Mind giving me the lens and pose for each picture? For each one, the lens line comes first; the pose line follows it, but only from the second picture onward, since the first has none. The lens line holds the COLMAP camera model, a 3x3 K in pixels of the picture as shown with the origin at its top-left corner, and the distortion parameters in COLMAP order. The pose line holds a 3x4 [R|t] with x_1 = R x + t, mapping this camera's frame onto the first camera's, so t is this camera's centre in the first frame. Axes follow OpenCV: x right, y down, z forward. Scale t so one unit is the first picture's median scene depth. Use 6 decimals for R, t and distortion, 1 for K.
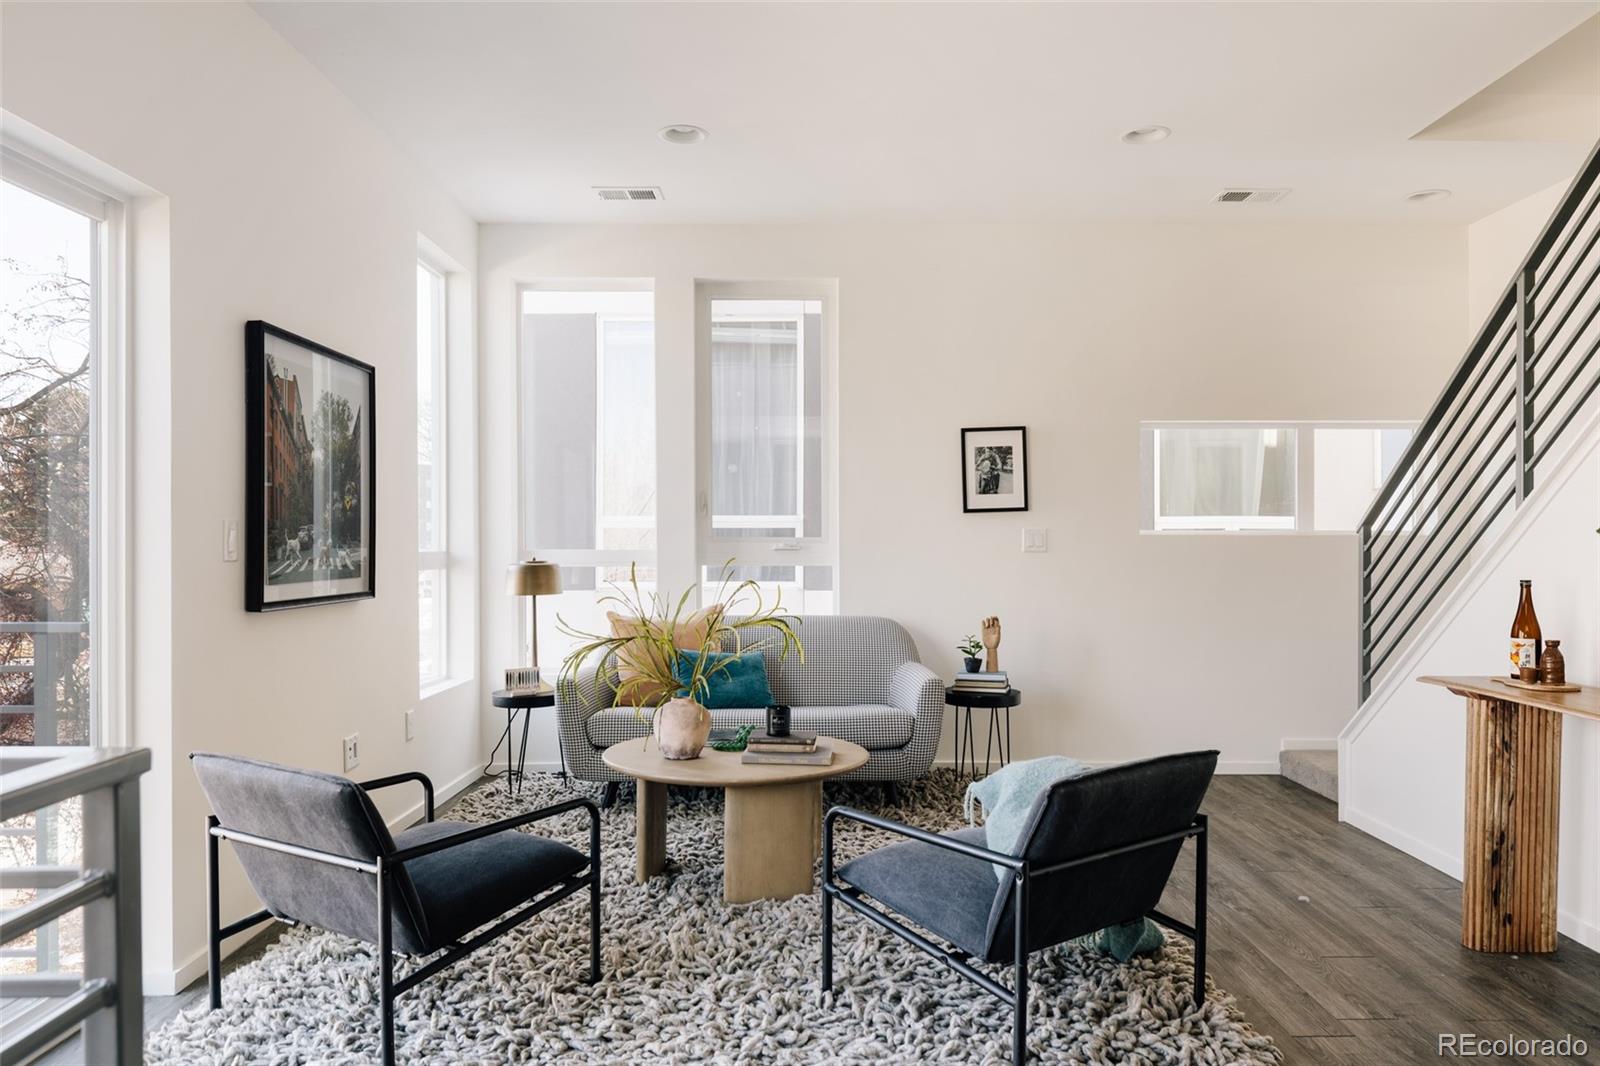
lens RADIAL K [[1103.8, 0, 813.2], [0, 1103.8, 540.0], [0, 0, 1]] dist [0.005415, -0.001158]
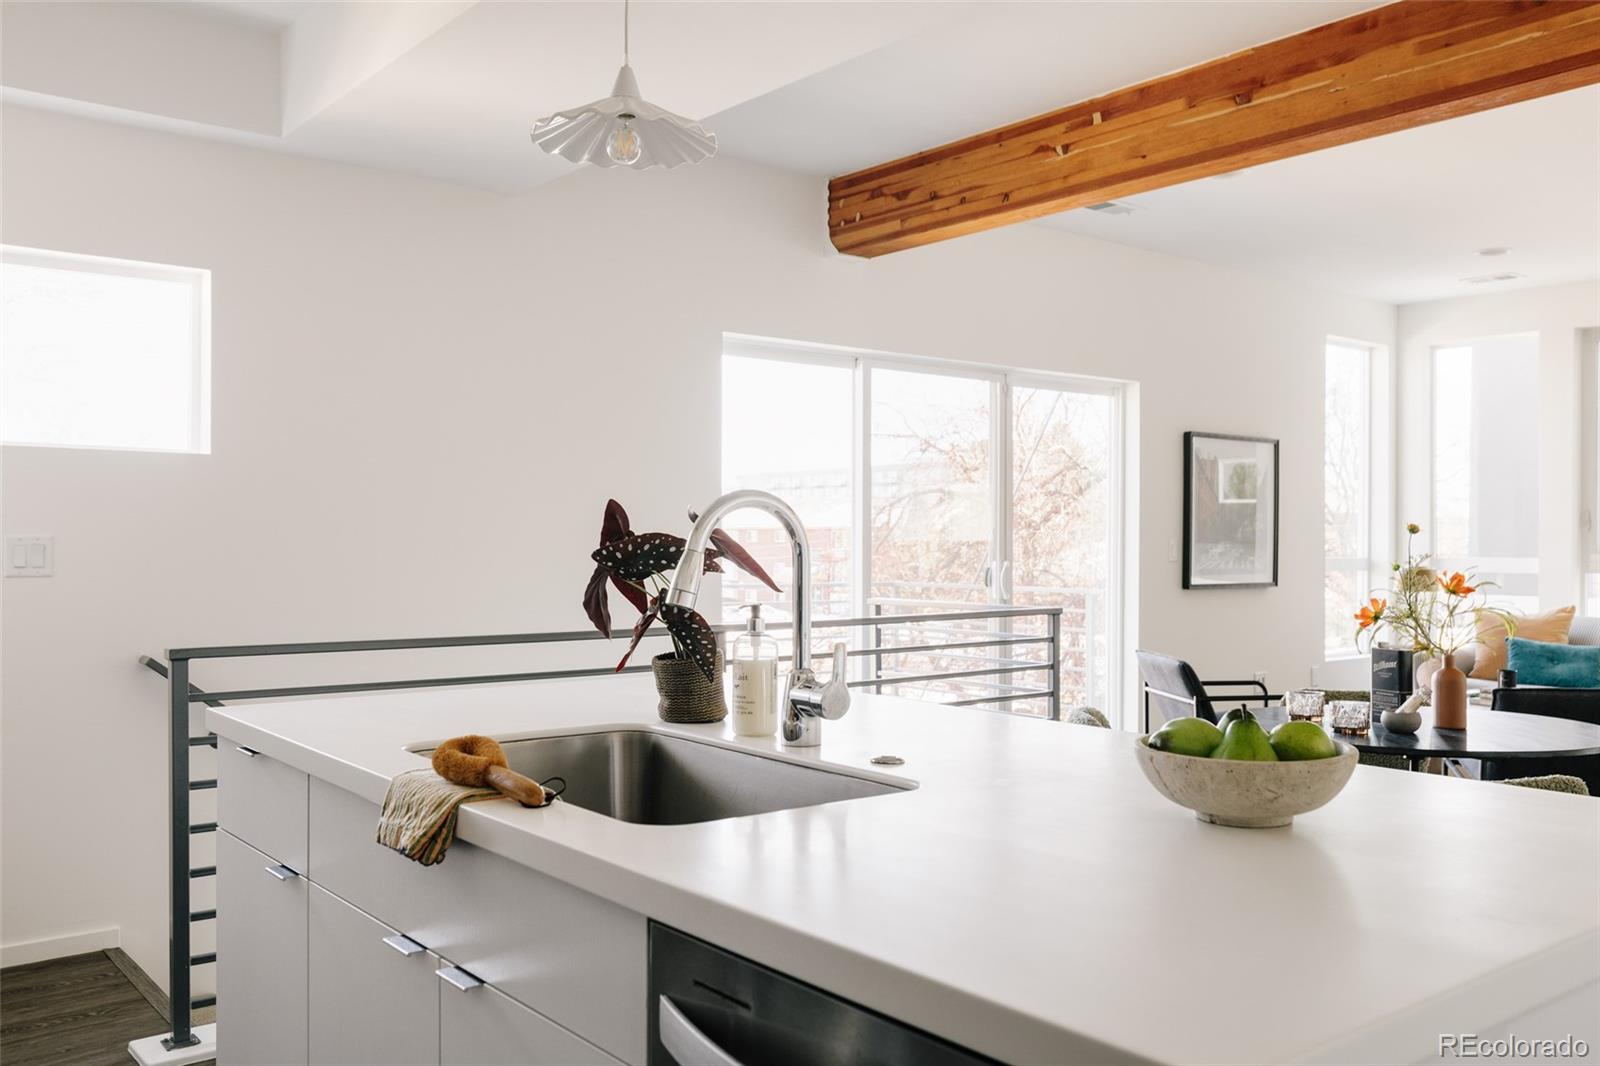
lens RADIAL K [[1346.1, 0, 800.0], [0, 1346.1, 549.2], [0, 0, 1]] dist [-0.008002, 0.001779]
pose [[0.616734, 0.010559, -0.787101, 0.663523], [-0.004962, 0.999942, 0.009526, -0.015408], [0.787156, -0.001970, 0.616751, -0.685653]]
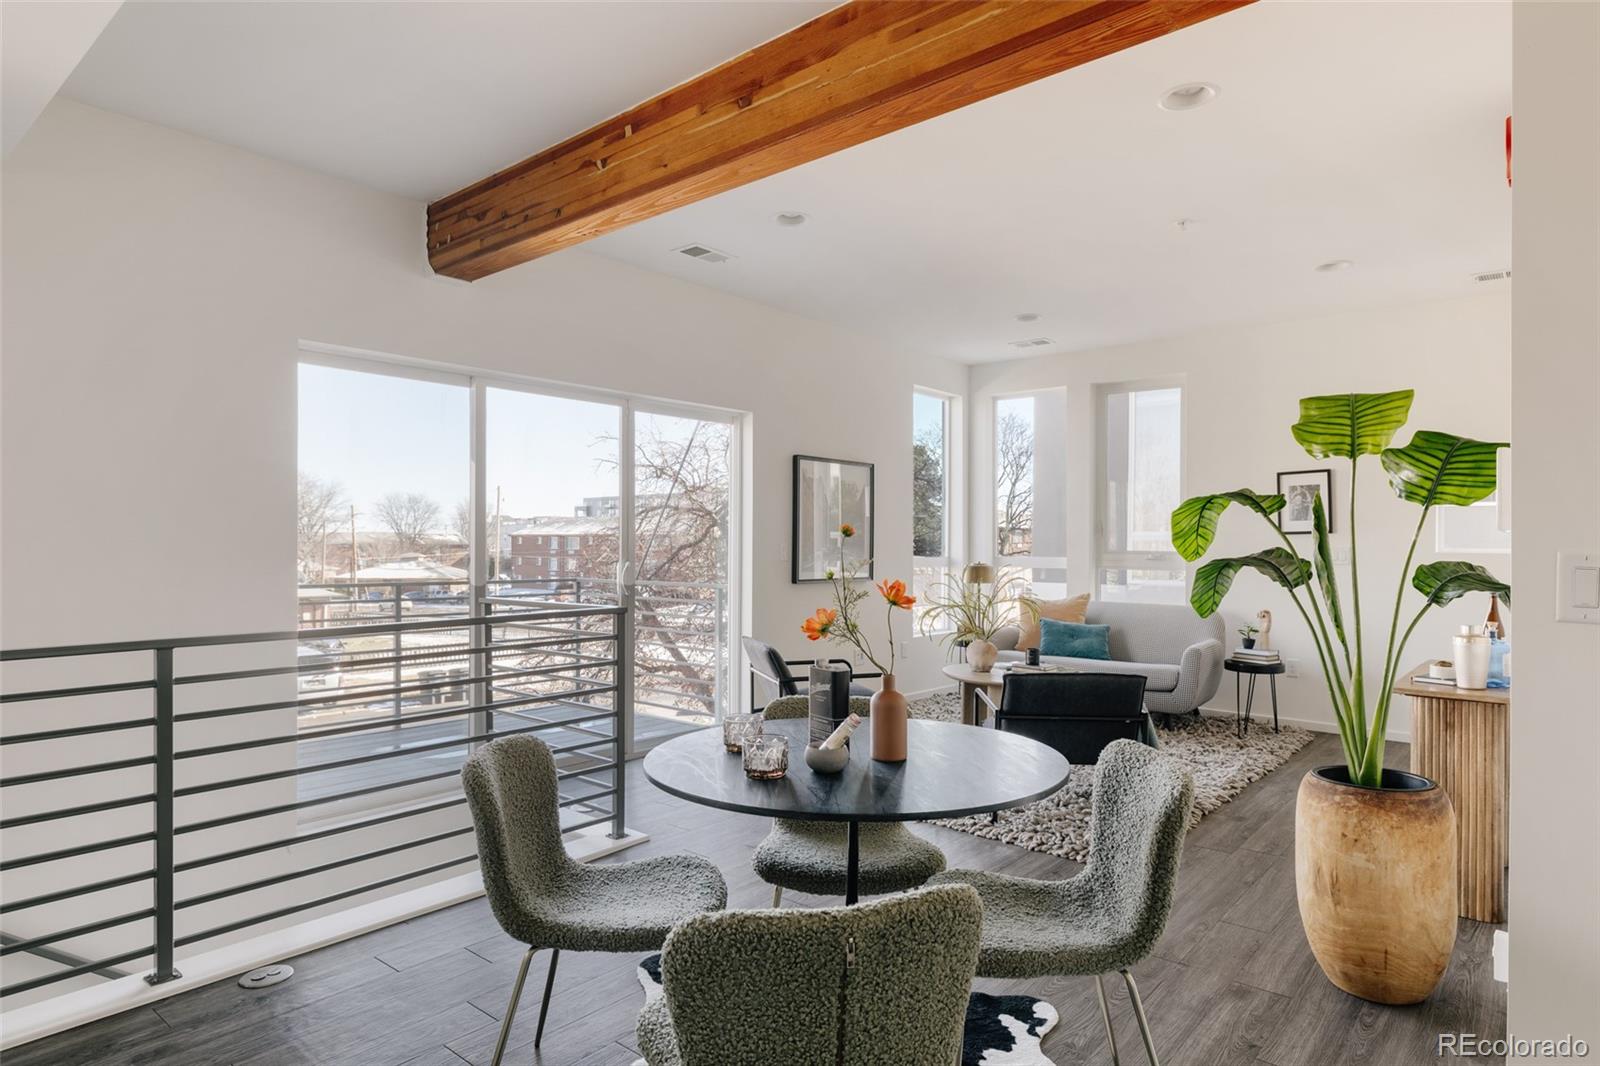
lens RADIAL K [[905.8, 0, 802.4], [0, 905.8, 546.8], [0, 0, 1]] dist [-0.001727, 0.000149]
pose [[0.753524, 0.008054, -0.657371, 0.555029], [-0.005901, 0.999968, 0.005488, -0.015983], [0.657394, -0.000256, 0.753547, -0.294586]]
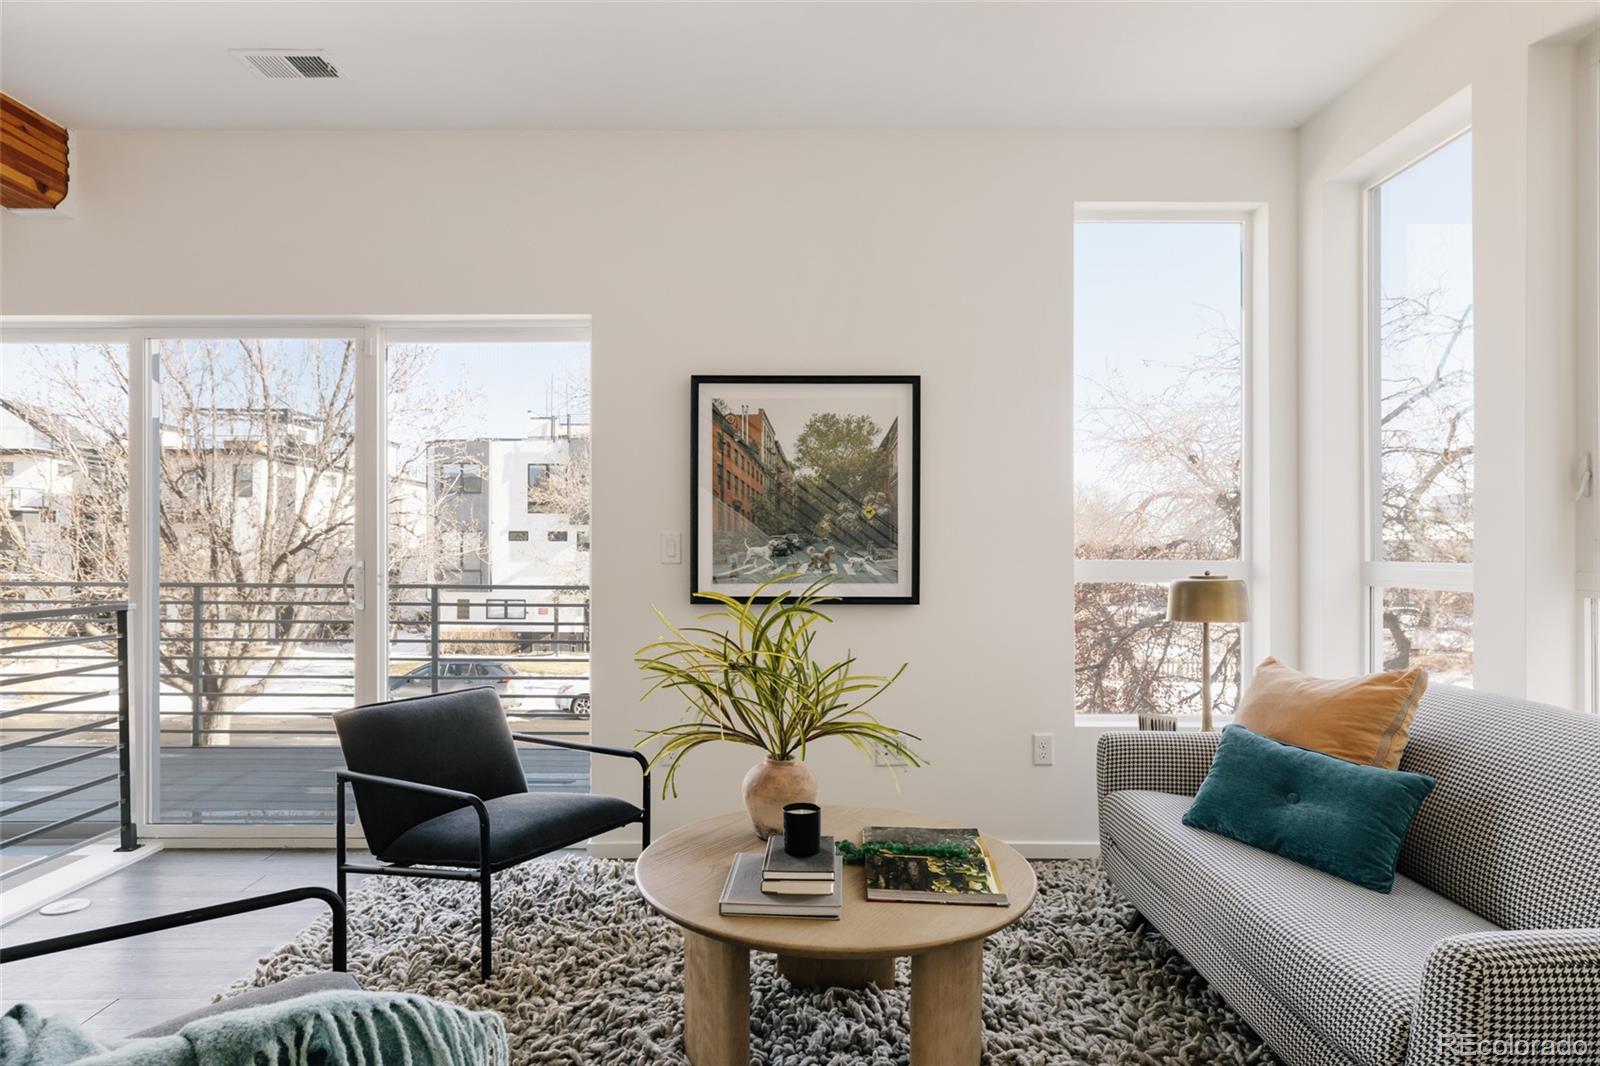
lens RADIAL K [[923.8, 0, 800.0], [0, 923.8, 533.0], [0, 0, 1]] dist [0.003331, 0.002228]
pose [[-0.016226, -0.015961, -0.999741, 0.434034], [0.000591, 0.999872, -0.015973, 0.000844], [0.999868, -0.000850, -0.016214, 0.878168]]
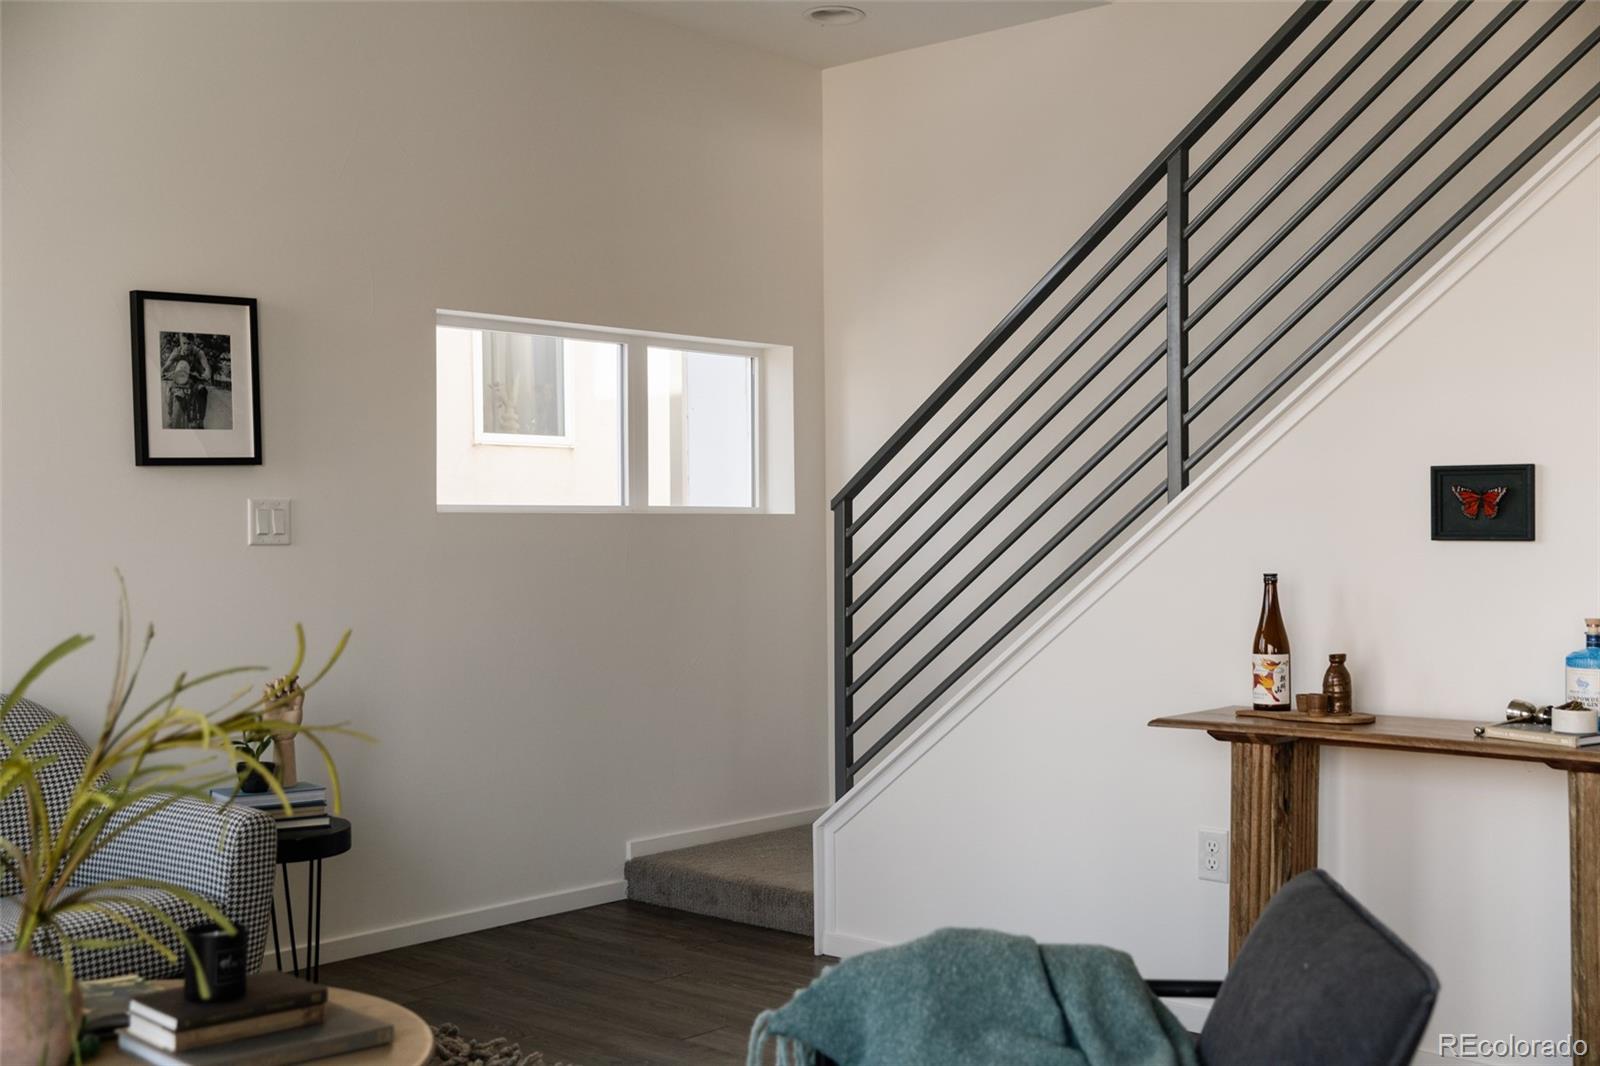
lens RADIAL K [[1768.5, 0, 800.0], [0, 1768.5, 533.0], [0, 0, 1]] dist [0.001448, 0.001212]
pose [[0.669933, -0.004953, 0.742405, -0.321779], [0.001273, 0.999984, 0.005523, 0.001715], [-0.742421, -0.002755, 0.669928, 0.340144]]
